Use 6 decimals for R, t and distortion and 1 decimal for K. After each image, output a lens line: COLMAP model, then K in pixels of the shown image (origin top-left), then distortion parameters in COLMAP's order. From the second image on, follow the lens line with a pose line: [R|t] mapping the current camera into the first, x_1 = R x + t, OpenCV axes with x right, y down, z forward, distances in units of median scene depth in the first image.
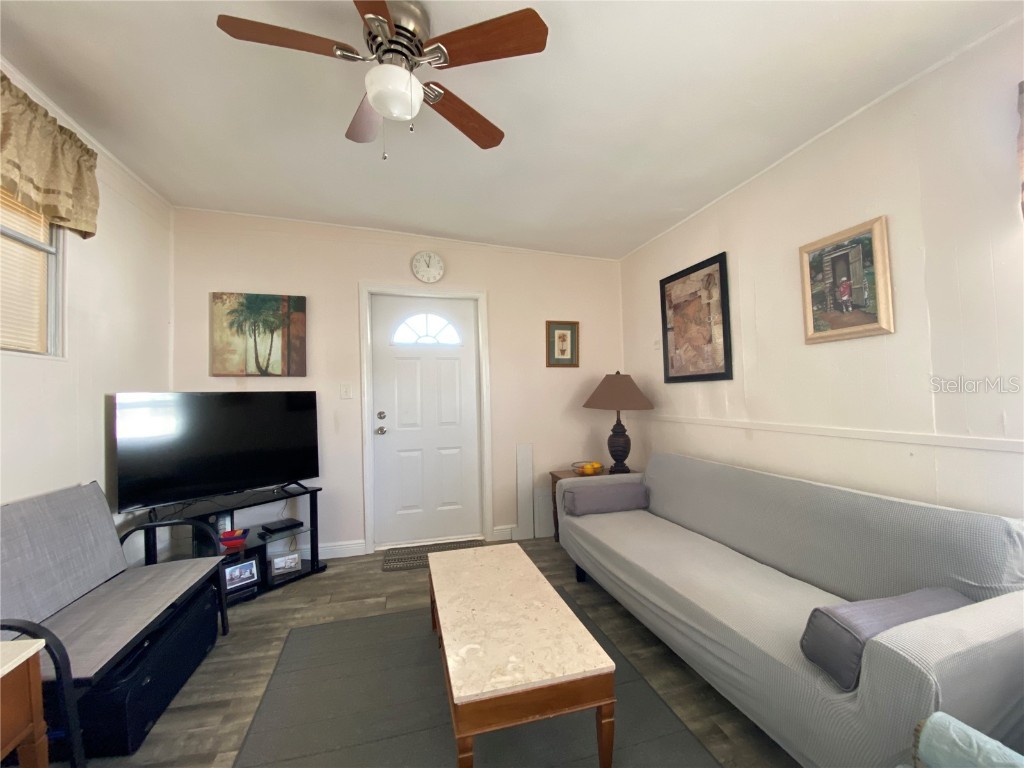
lens RADIAL K [[412.3, 0, 523.6], [0, 412.3, 379.3], [0, 0, 1]] dist [-0.000475, -0.013976]
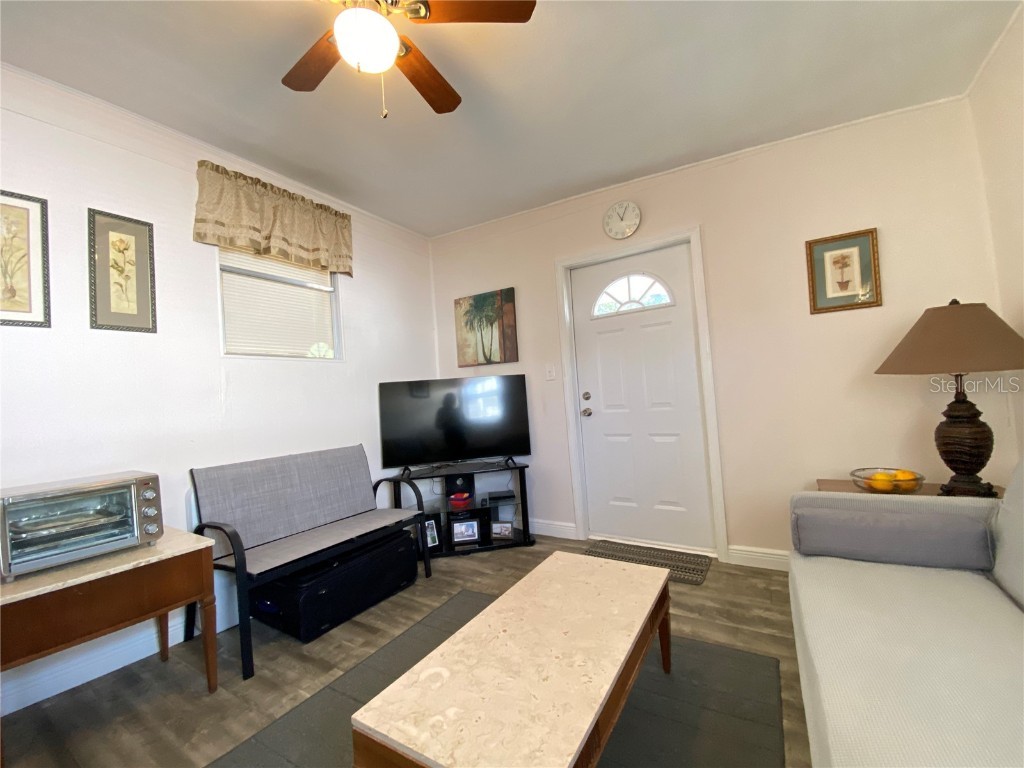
lens RADIAL K [[415.0, 0, 513.5], [0, 415.0, 385.2], [0, 0, 1]] dist [0.032484, -0.026635]
pose [[0.672026, -0.046016, -0.739097, 0.272629], [0.076387, 0.997051, 0.007379, 0.048530], [0.736578, -0.061417, 0.673559, 0.273559]]
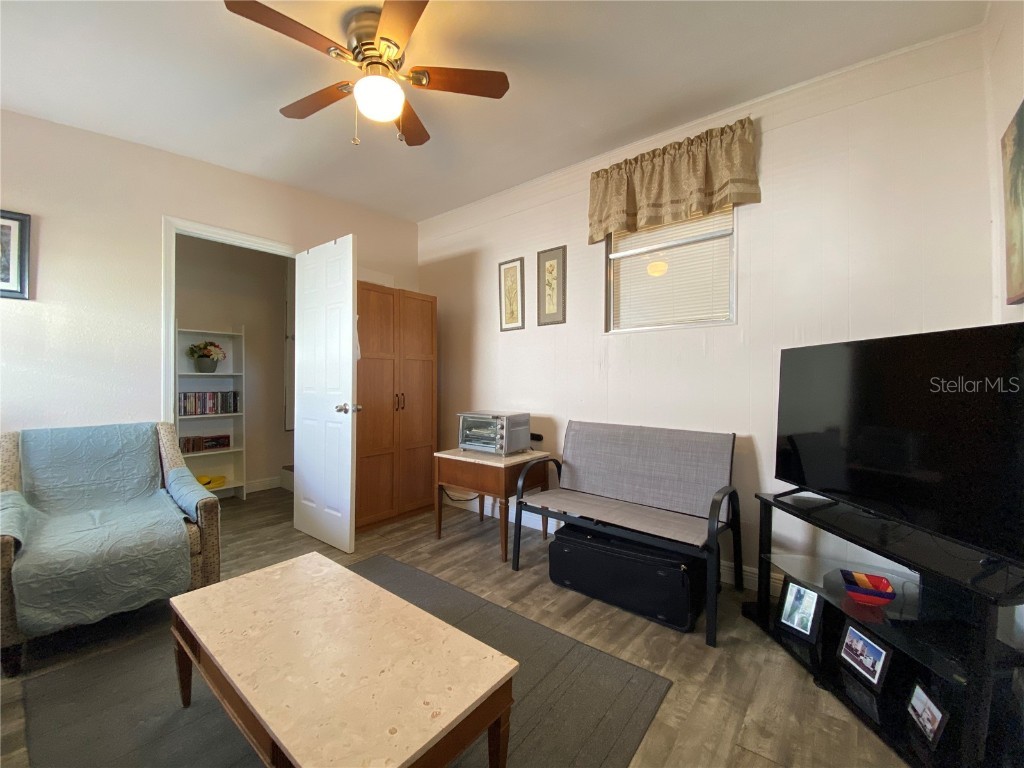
lens RADIAL K [[415.0, 0, 513.5], [0, 415.0, 385.2], [0, 0, 1]] dist [0.032484, -0.026635]
pose [[-0.824061, 0.026315, -0.565889, 0.035151], [0.035525, 0.999355, -0.005261, 0.071202], [0.565385, -0.024438, -0.824465, 1.050991]]
